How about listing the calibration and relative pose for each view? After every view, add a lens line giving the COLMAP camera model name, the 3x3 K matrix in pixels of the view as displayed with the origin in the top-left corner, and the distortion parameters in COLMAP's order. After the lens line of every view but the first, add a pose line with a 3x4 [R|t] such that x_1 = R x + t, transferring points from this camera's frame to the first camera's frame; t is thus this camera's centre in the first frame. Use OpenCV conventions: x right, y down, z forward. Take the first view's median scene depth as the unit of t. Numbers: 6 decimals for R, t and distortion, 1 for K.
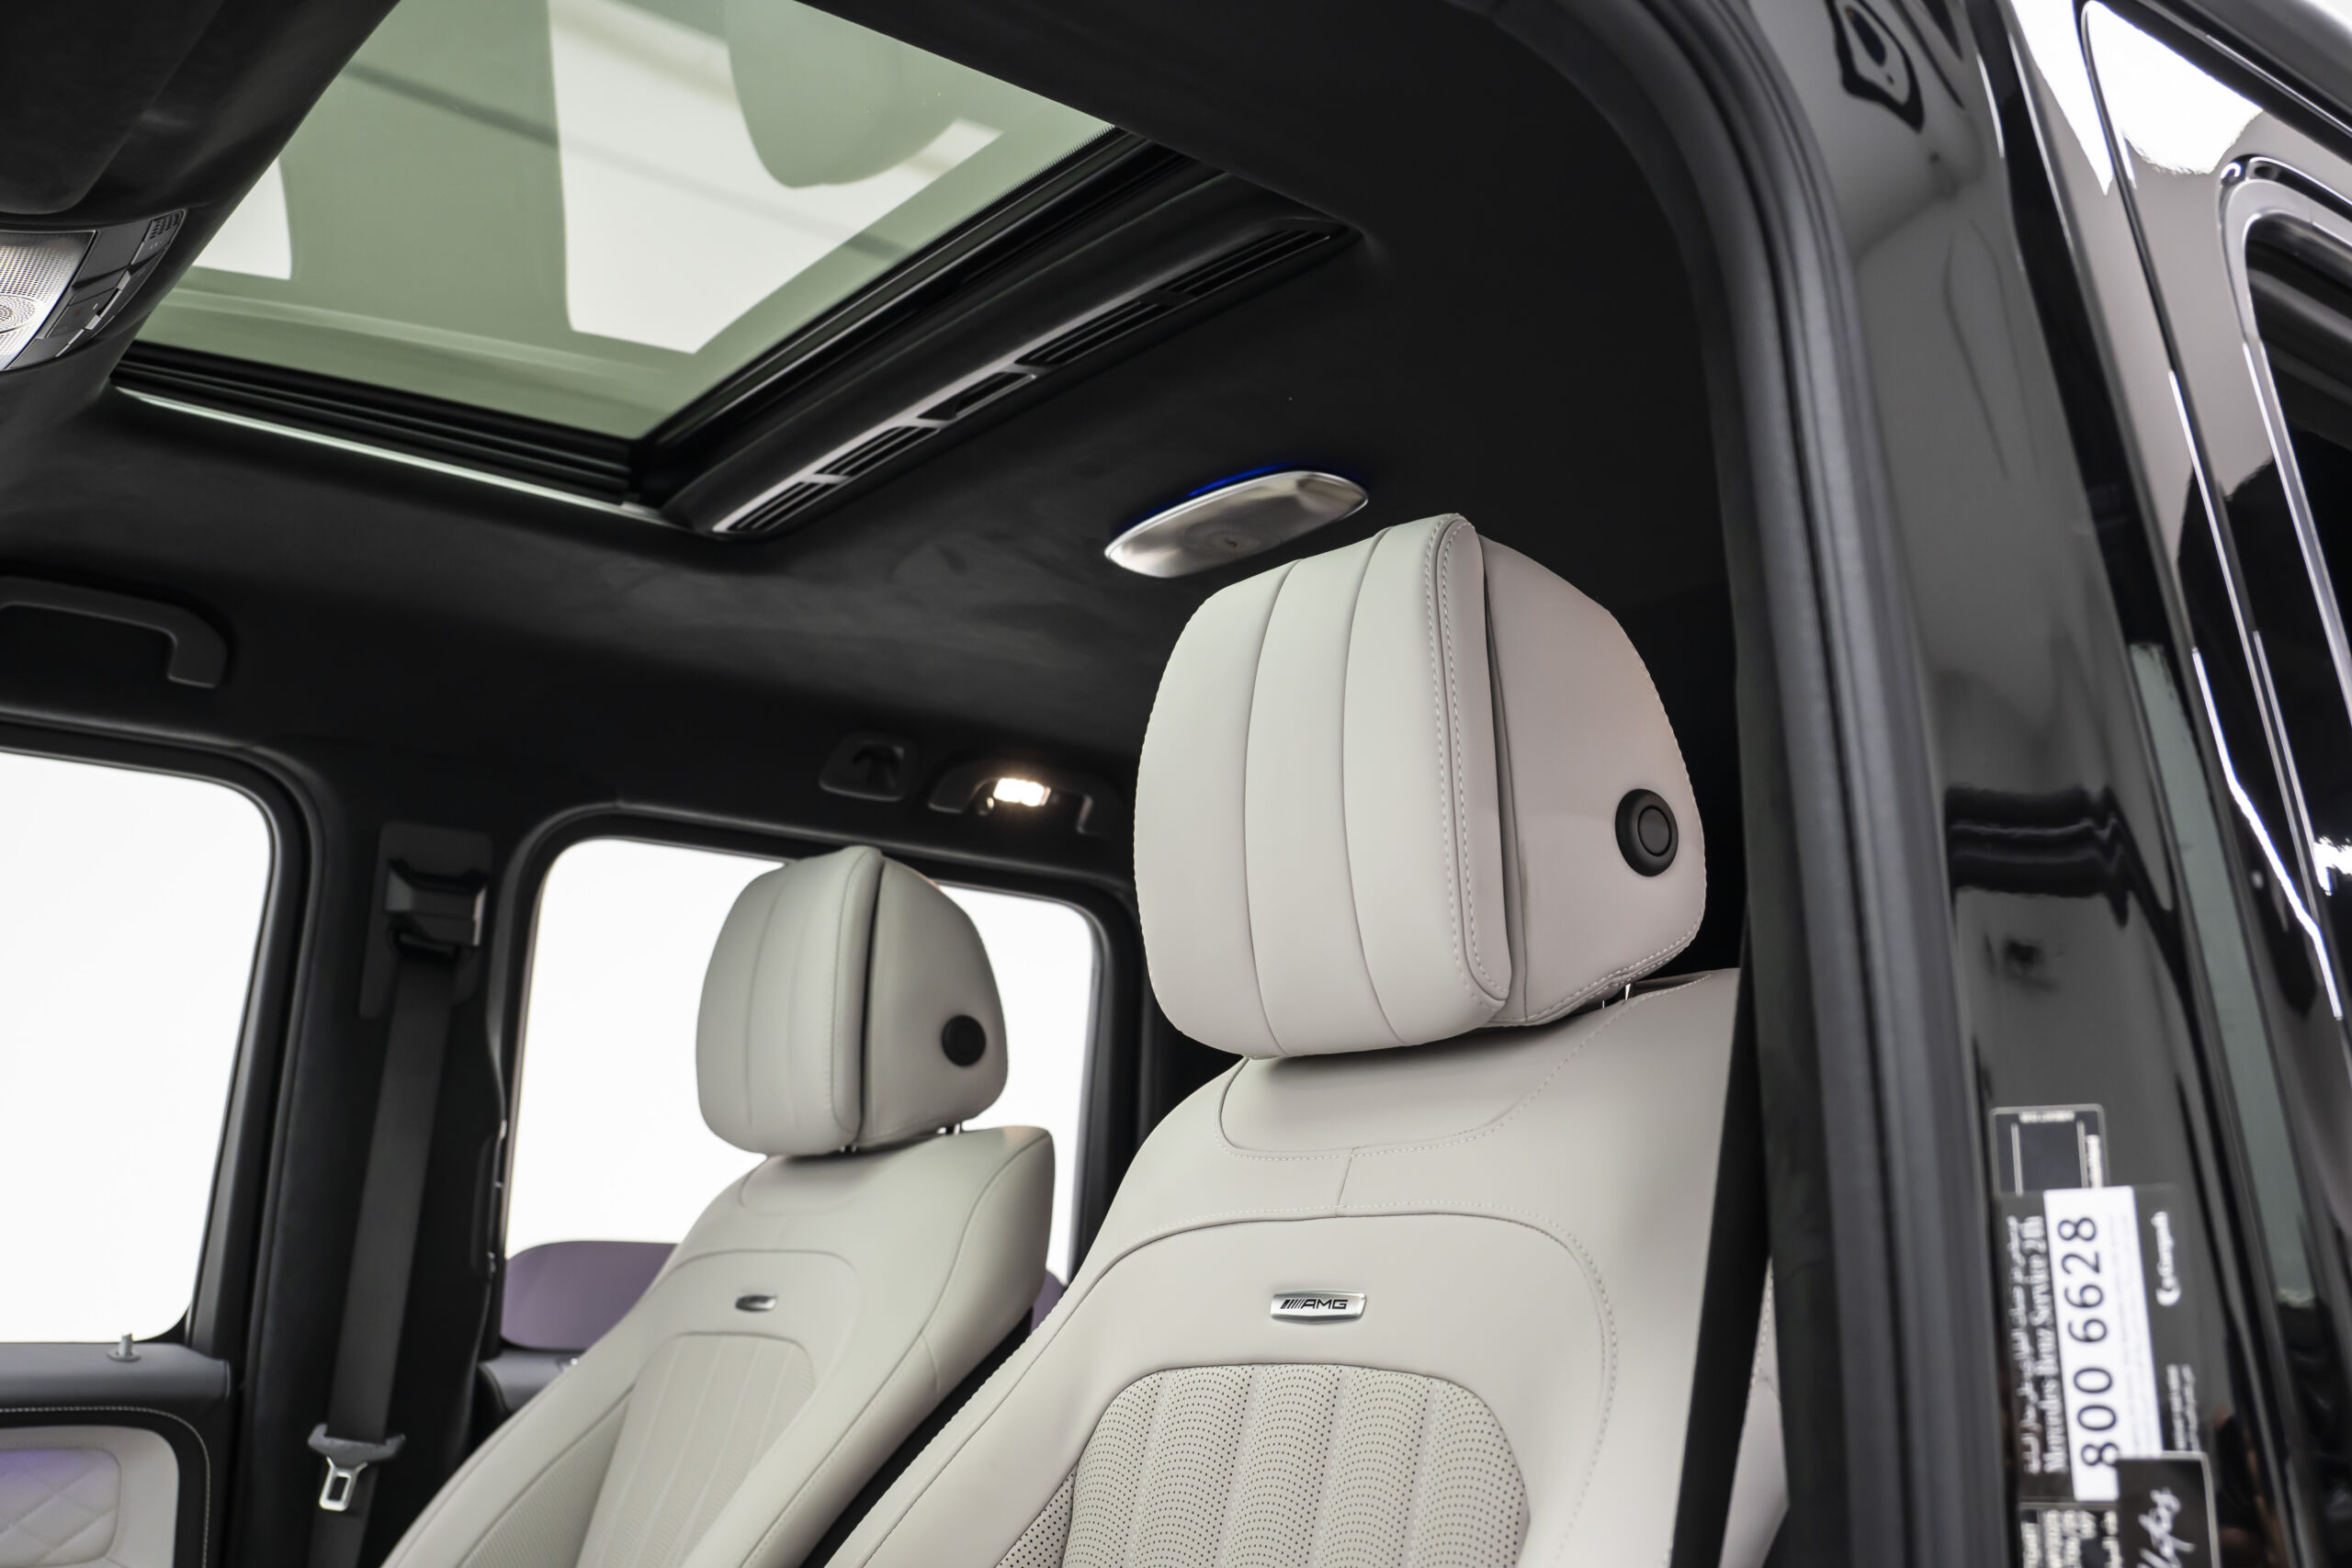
lens RADIAL K [[2348.3, 0, 1176.0], [0, 2348.3, 784.0], [0, 0, 1]] dist [-0.128882, 0.153962]
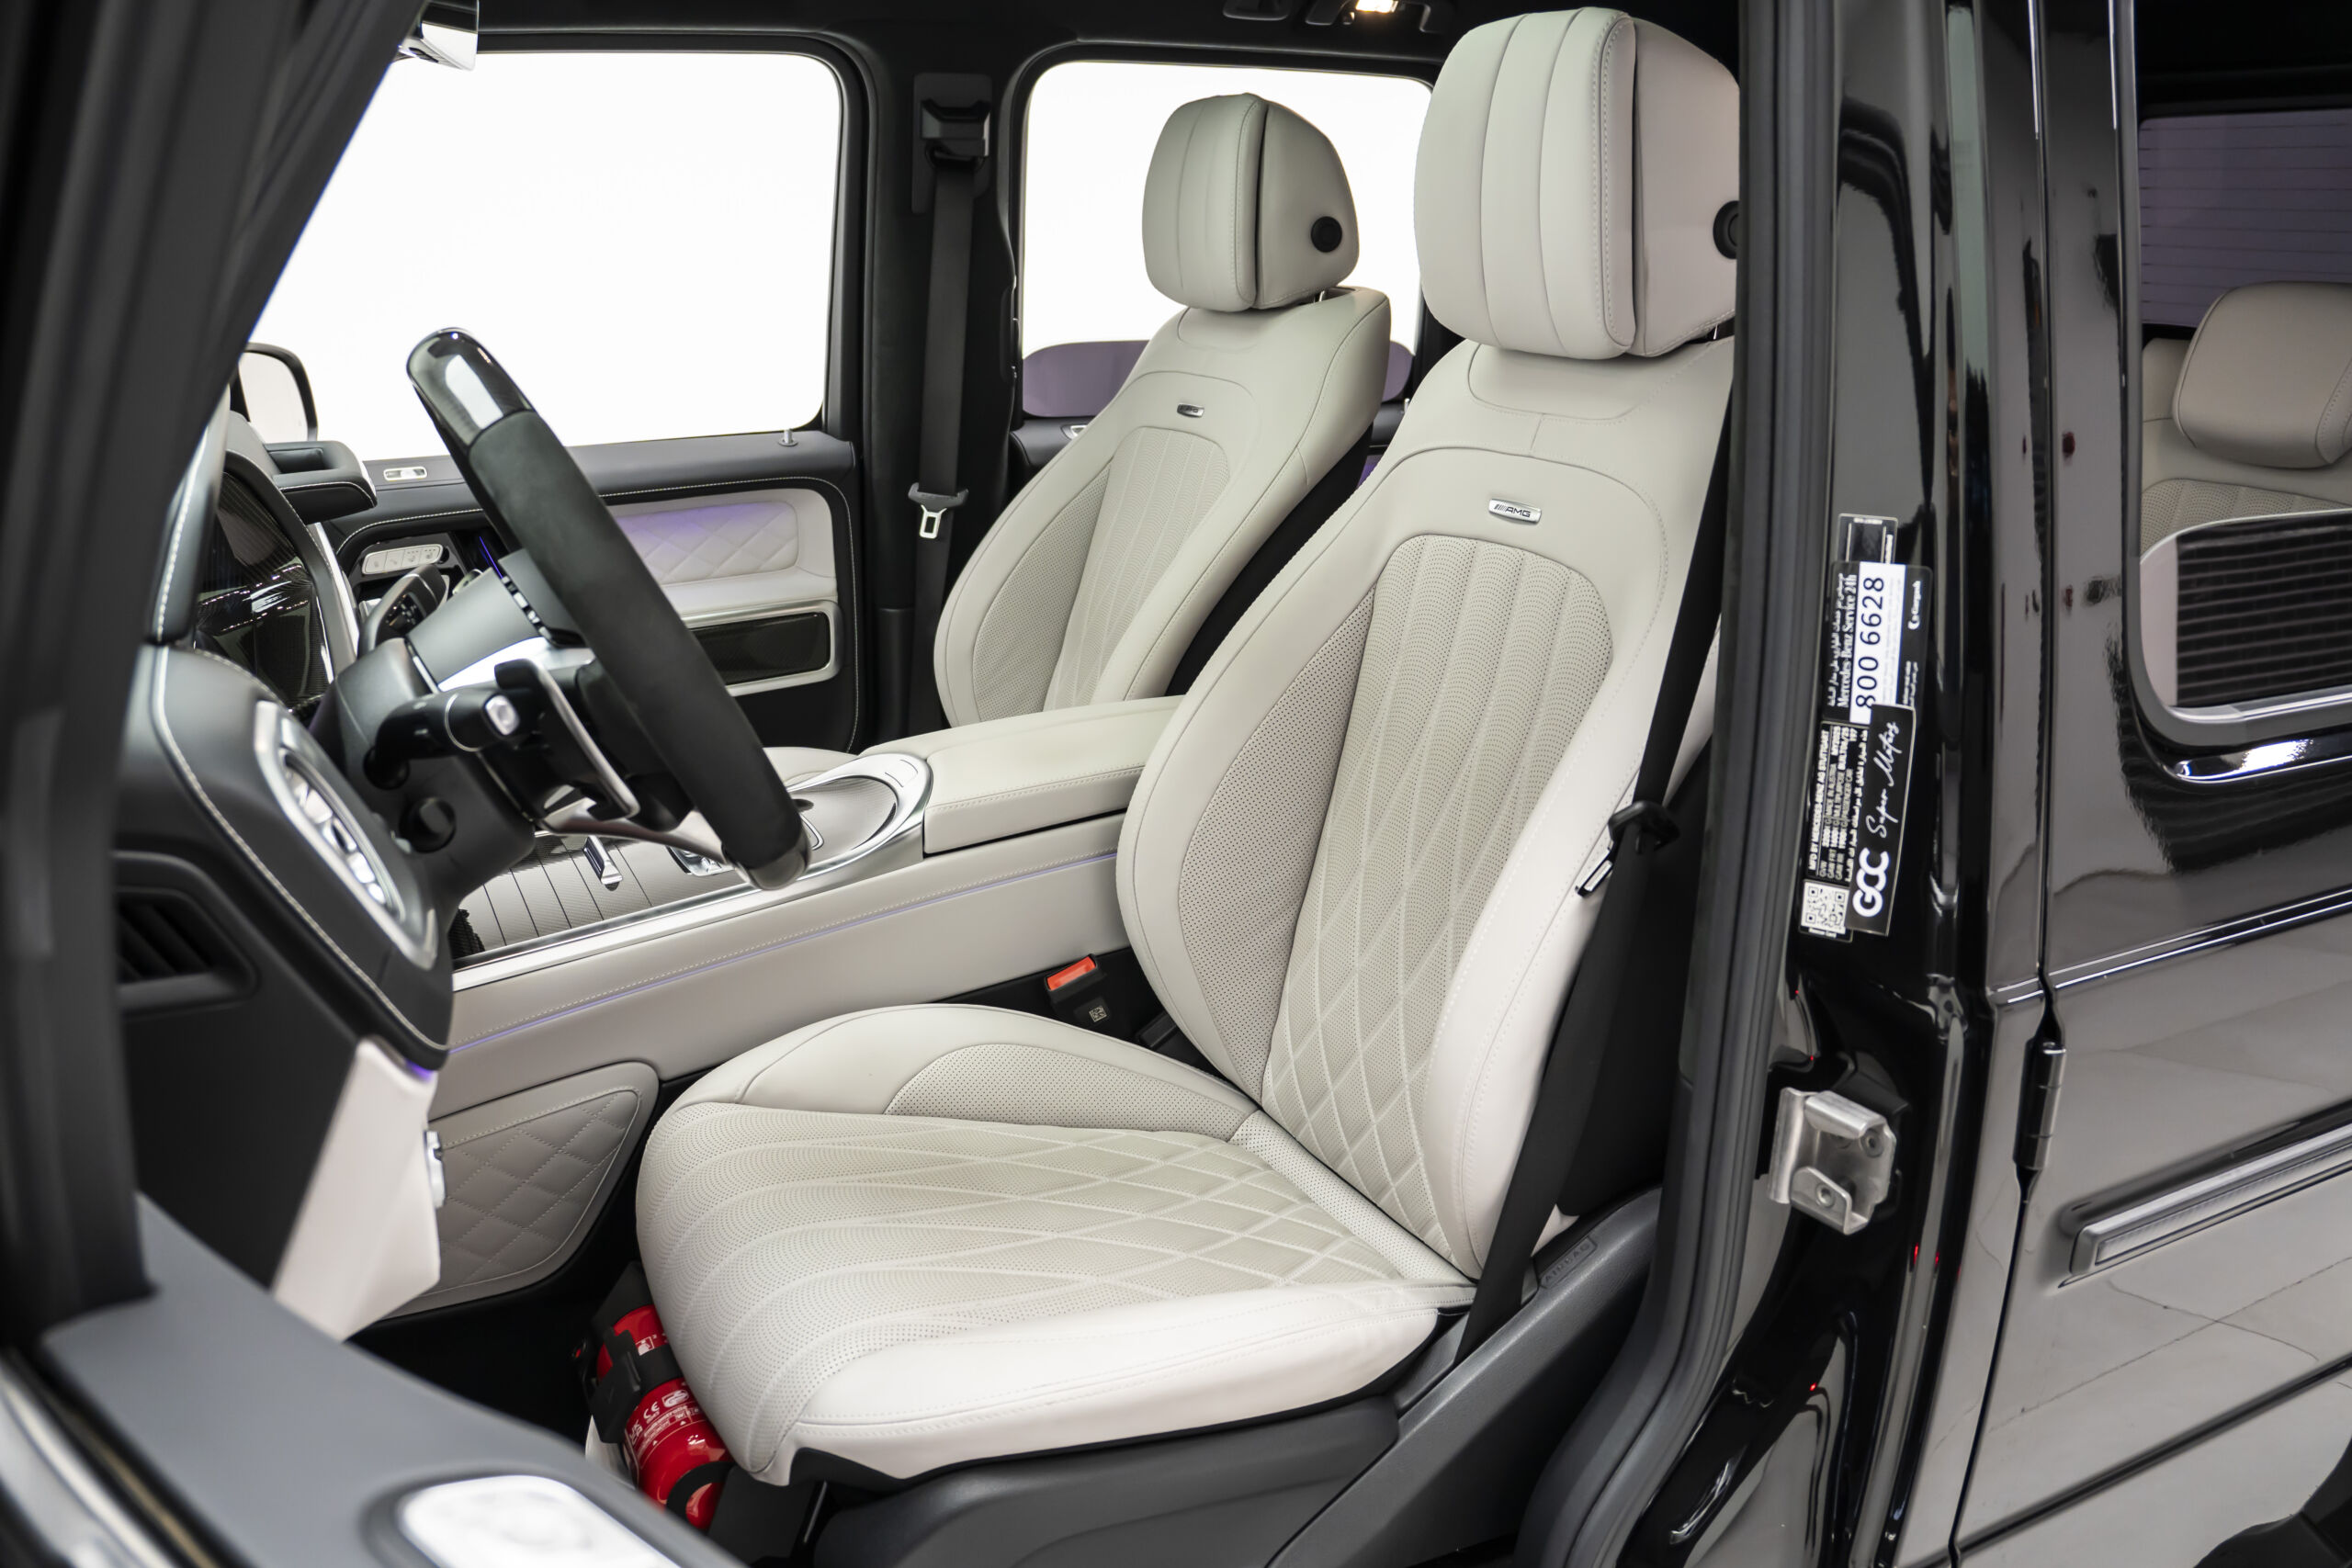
lens RADIAL K [[1964.4, 0, 1176.0], [0, 1964.4, 784.0], [0, 0, 1]] dist [-0.131482, 0.002461]
pose [[0.981753, 0.045396, -0.184664, 0.134622], [0.049753, 0.875946, 0.479837, -0.429307], [0.183539, -0.480269, 0.857703, -0.494829]]
